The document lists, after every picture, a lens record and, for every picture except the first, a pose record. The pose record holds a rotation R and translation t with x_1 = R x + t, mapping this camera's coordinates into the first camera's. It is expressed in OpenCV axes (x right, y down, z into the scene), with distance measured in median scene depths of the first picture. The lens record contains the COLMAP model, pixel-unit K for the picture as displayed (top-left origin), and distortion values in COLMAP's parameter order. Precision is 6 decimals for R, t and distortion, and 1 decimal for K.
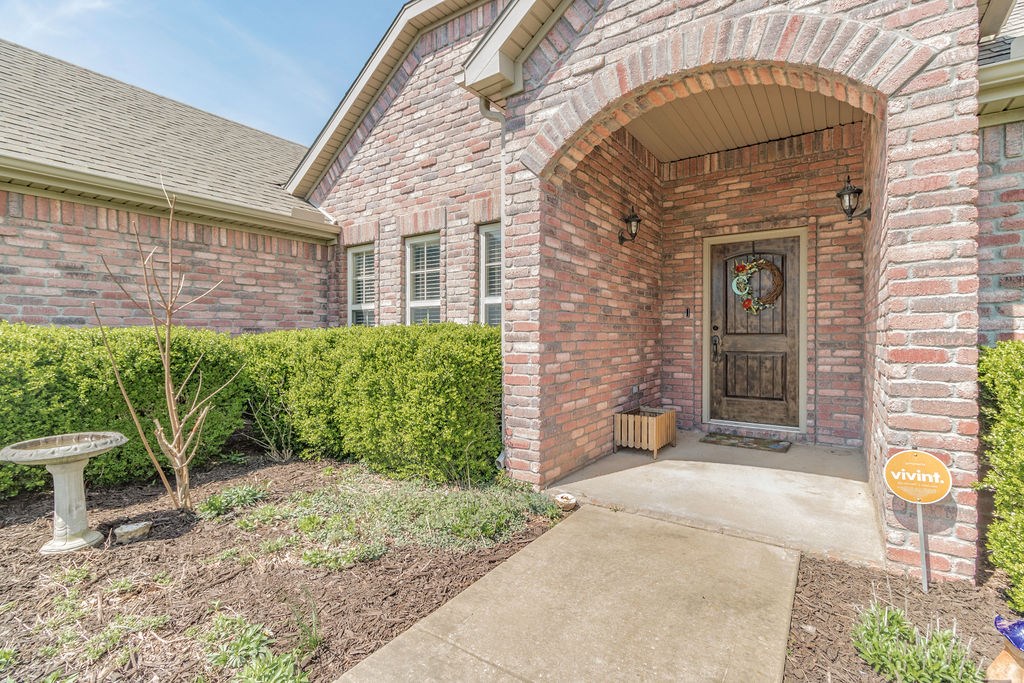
lens RADIAL K [[470.0, 0, 519.0], [0, 470.0, 336.6], [0, 0, 1]] dist [0.000814, 0.001396]
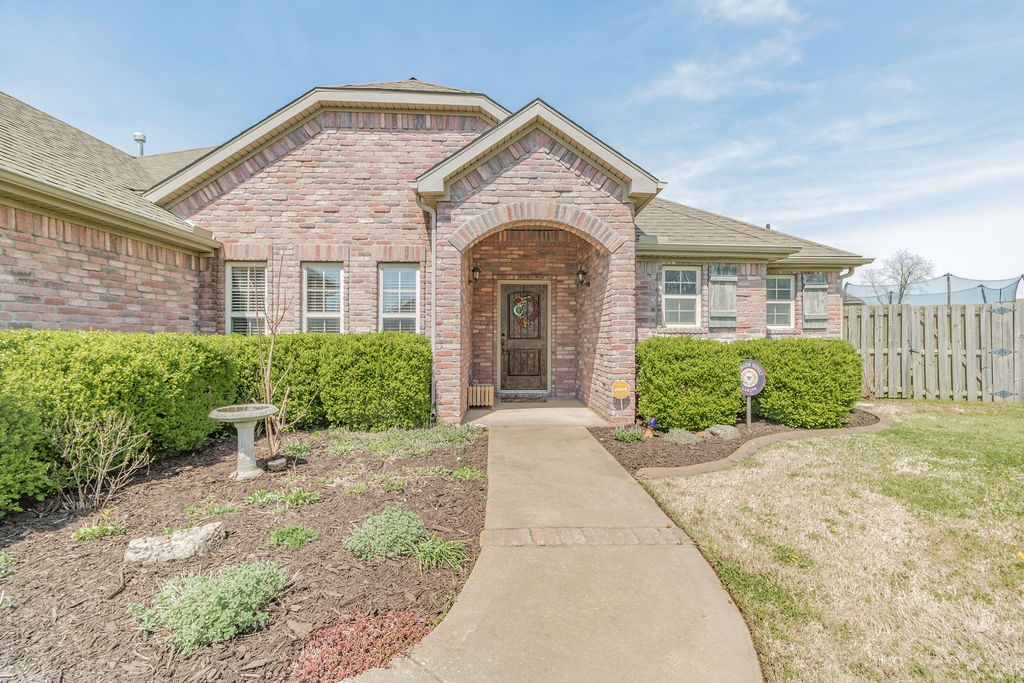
lens RADIAL K [[470.0, 0, 519.0], [0, 470.0, 336.6], [0, 0, 1]] dist [0.000814, 0.001396]
pose [[0.799810, 0.002895, 0.600246, -0.575133], [0.000594, 0.999984, -0.005613, -0.002957], [-0.600252, 0.004846, 0.799796, -0.384813]]
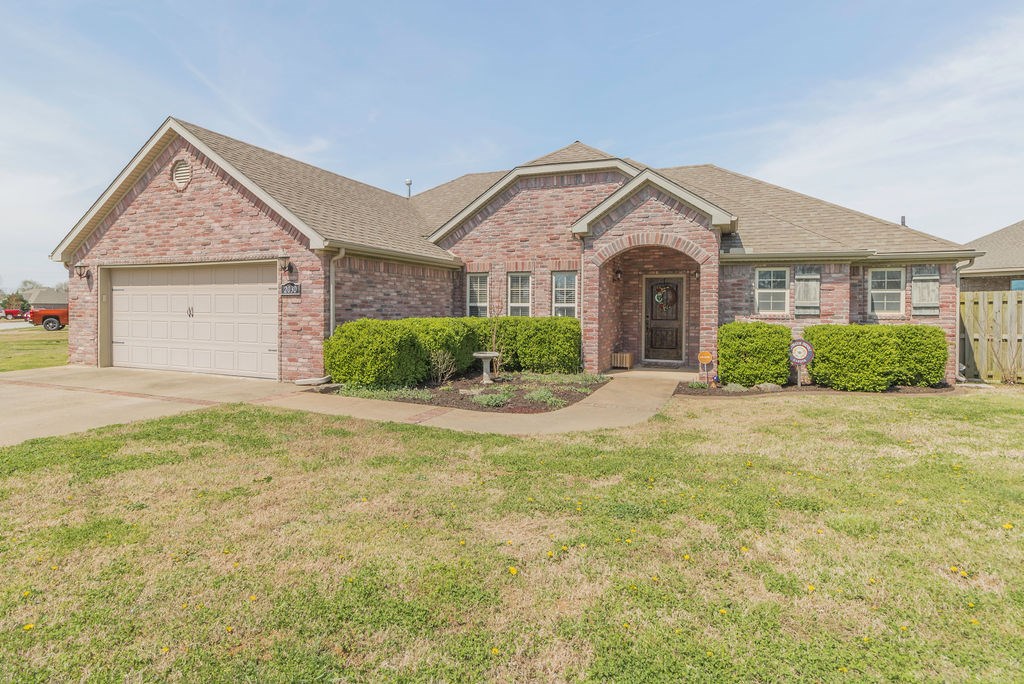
lens RADIAL K [[564.9, 0, 484.7], [0, 564.9, 312.3], [0, 0, 1]] dist [0.000221, 0.000047]
pose [[0.983346, 0.005566, 0.181660, -0.853271], [-0.006415, 0.999971, 0.004084, -0.047574], [-0.181632, -0.005181, 0.983353, -1.530731]]
